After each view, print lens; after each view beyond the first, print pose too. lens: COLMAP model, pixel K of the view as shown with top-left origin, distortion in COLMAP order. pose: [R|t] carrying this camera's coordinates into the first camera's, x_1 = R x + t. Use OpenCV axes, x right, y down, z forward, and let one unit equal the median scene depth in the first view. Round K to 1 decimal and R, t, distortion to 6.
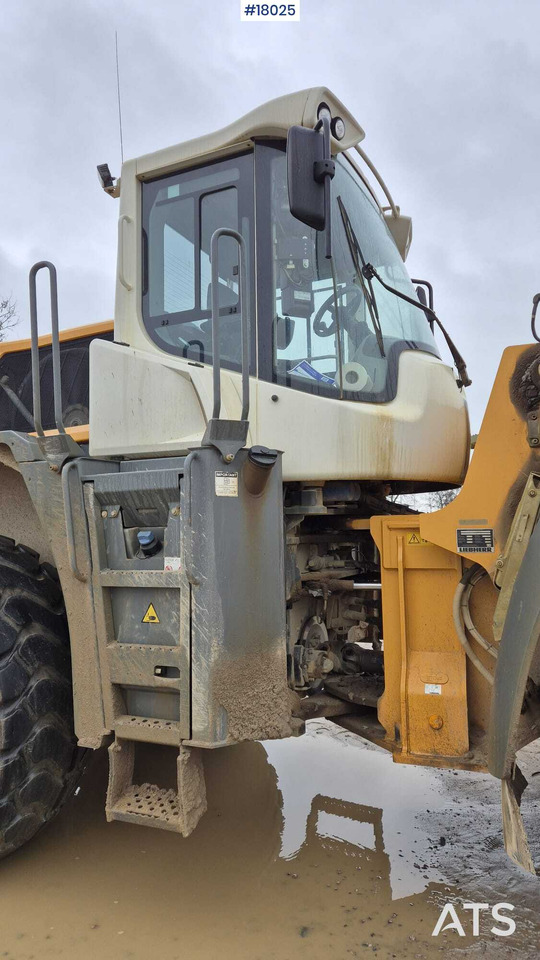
lens RADIAL K [[640.4, 0, 279.9], [0, 640.4, 477.6], [0, 0, 1]] dist [0.097624, -0.081158]
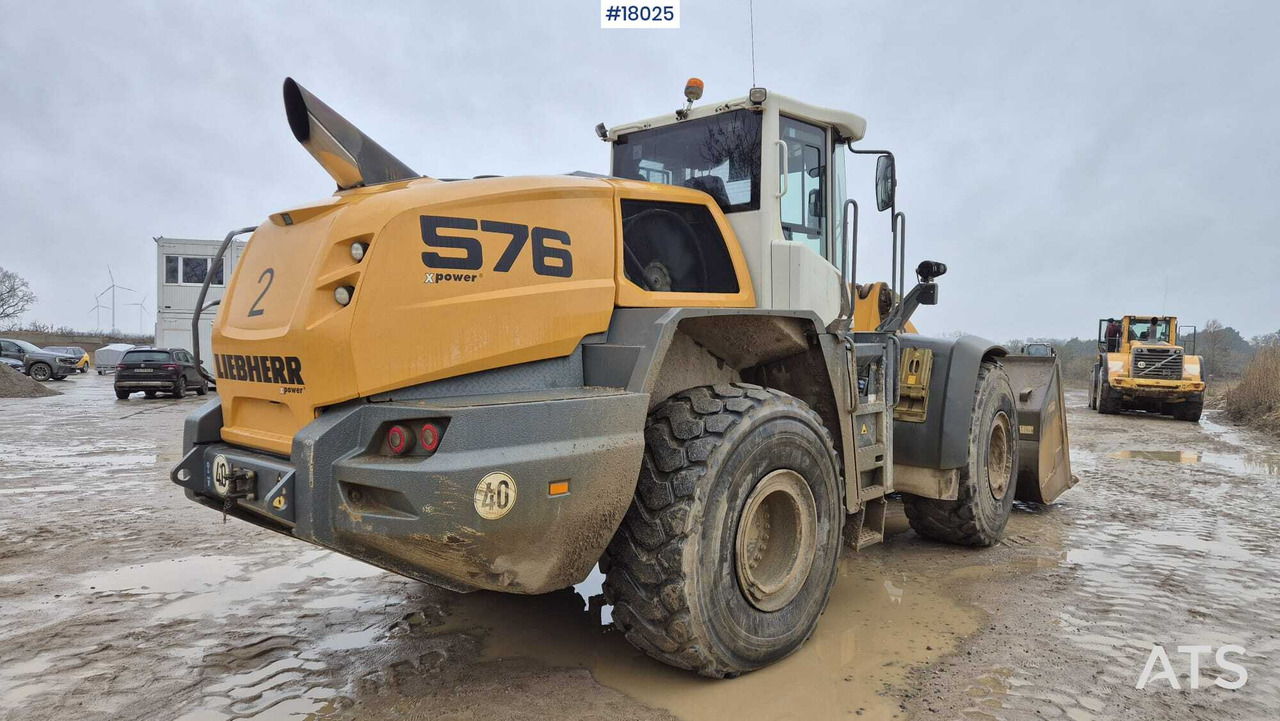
lens RADIAL K [[853.9, 0, 640.6], [0, 853.9, 357.9], [0, 0, 1]] dist [0.097624, -0.081158]
pose [[0.302725, -0.019806, 0.952872, -2.442369], [-0.080263, 0.995703, 0.046195, -0.029695], [-0.949692, -0.090465, 0.299834, 0.873517]]
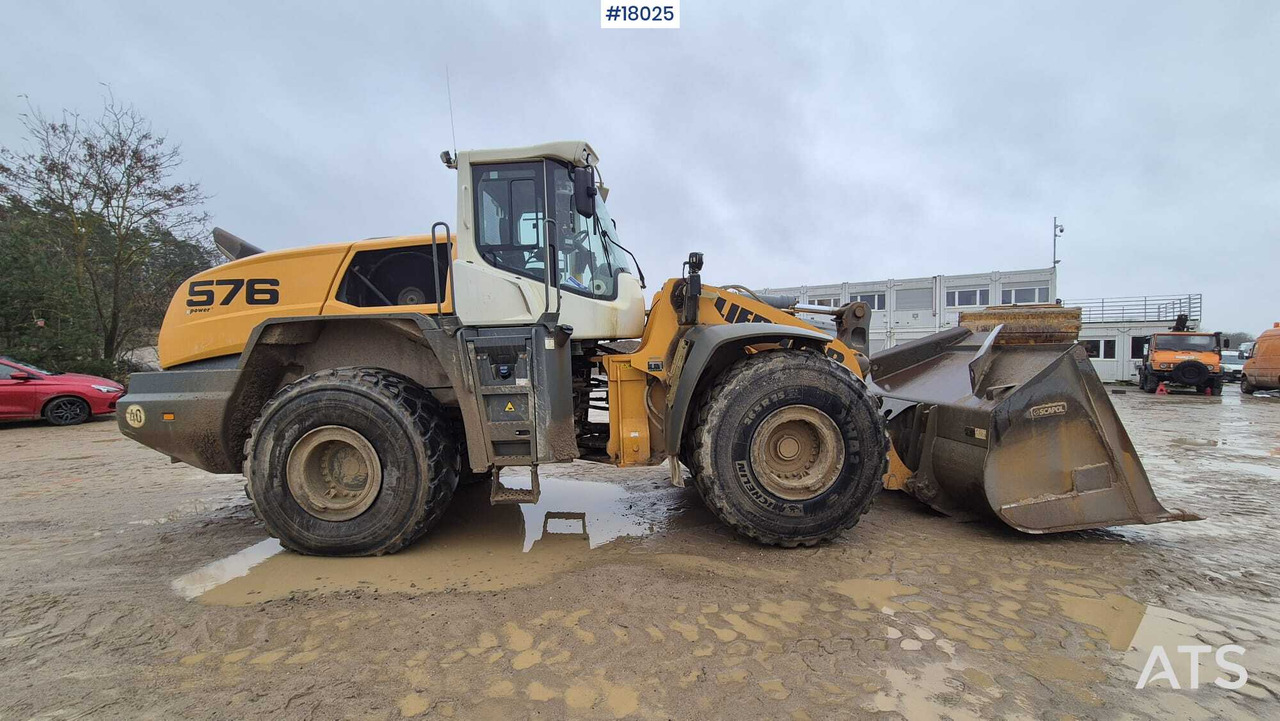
lens RADIAL K [[540.9, 0, 641.6], [0, 540.9, 364.1], [0, 0, 1]] dist [-0.001800, -0.000132]
pose [[0.924033, -0.026090, 0.381422, -0.448455], [-0.012615, 0.995045, 0.098623, -0.092131], [-0.382105, -0.095943, 0.919125, -0.688016]]
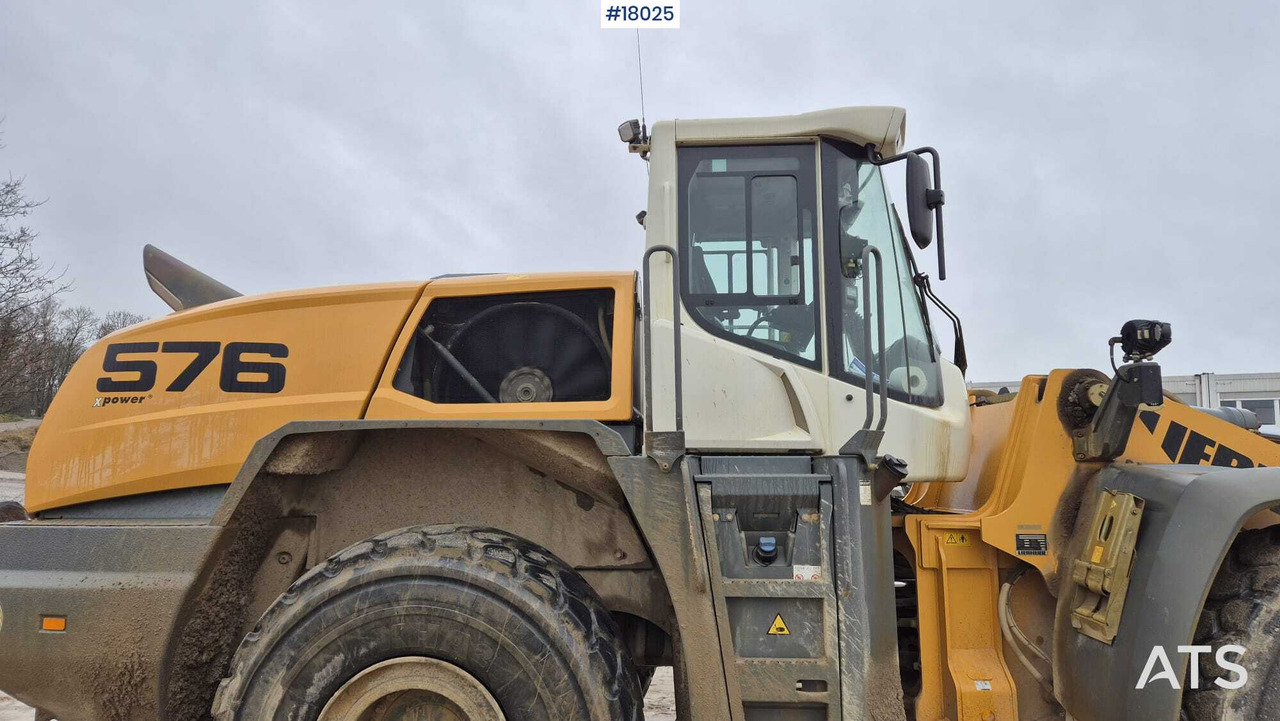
lens RADIAL K [[853.9, 0, 640.6], [0, 853.9, 357.9], [0, 0, 1]] dist [0.097624, -0.081158]
pose [[0.928037, 0.065012, 0.366771, -0.866865], [-0.046656, 0.997185, -0.058701, -0.099114], [-0.369555, 0.037364, 0.928457, -0.133471]]
